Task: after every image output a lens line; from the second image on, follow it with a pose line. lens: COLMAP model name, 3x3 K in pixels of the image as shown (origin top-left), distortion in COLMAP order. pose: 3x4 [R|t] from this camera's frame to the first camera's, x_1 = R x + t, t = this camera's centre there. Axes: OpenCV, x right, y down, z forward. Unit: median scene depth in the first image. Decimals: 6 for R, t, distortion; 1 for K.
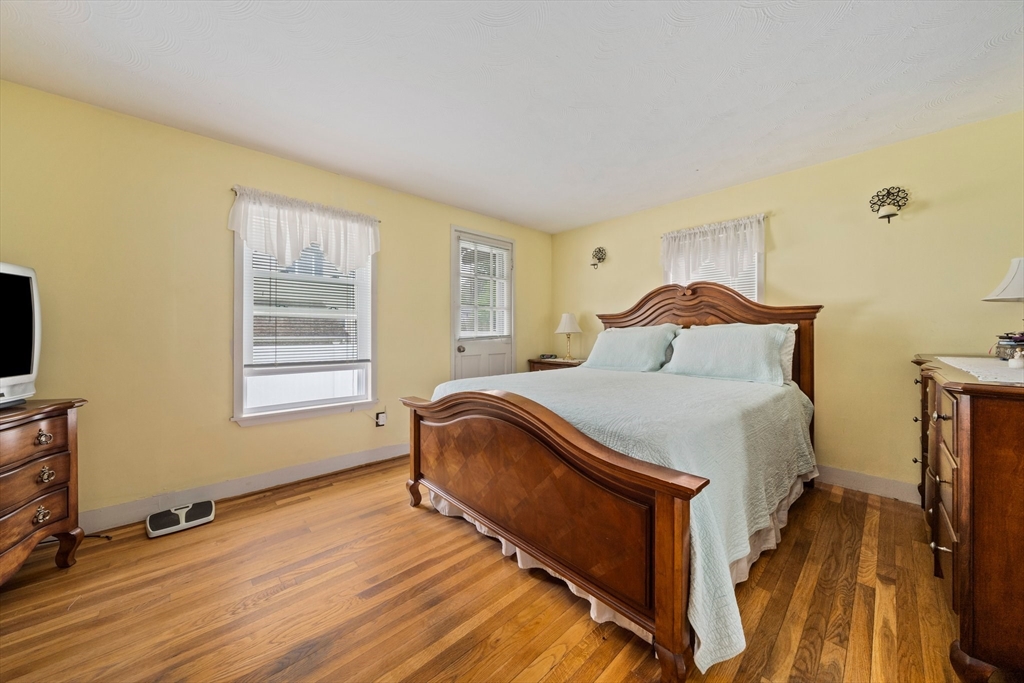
lens RADIAL K [[353.2, 0, 501.4], [0, 353.2, 334.2], [0, 0, 1]] dist [-0.008041, 0.000259]
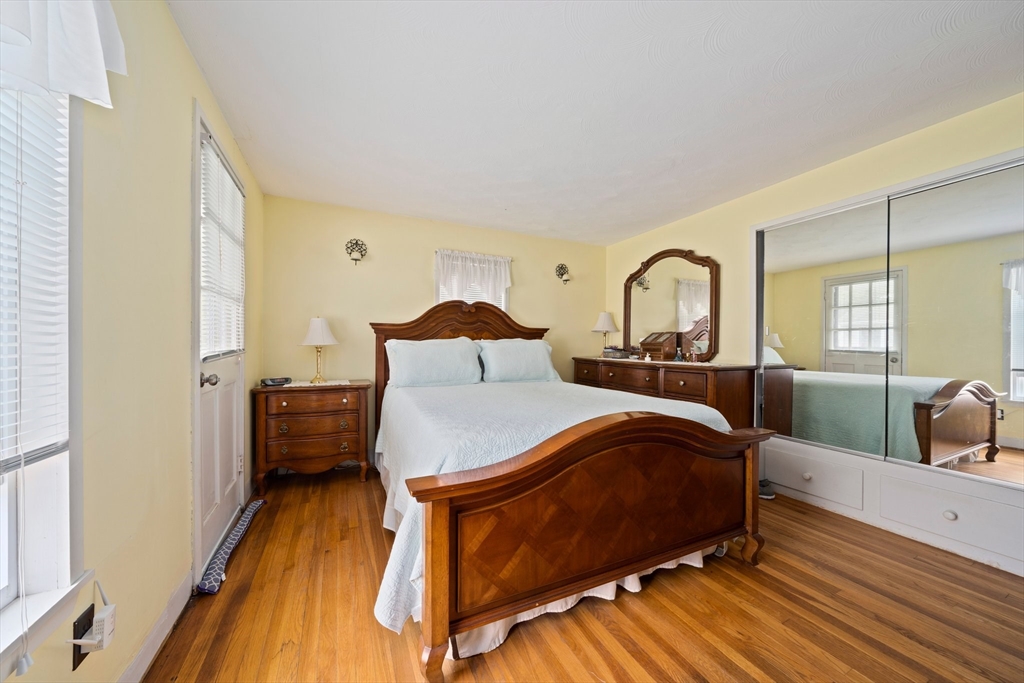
lens RADIAL K [[353.2, 0, 504.0], [0, 353.2, 347.1], [0, 0, 1]] dist [-0.008041, 0.000259]
pose [[0.293102, -0.002378, 0.956078, -0.530376], [0.000525, 0.999997, 0.002326, -0.001791], [-0.956081, -0.000180, 0.293103, 0.587422]]
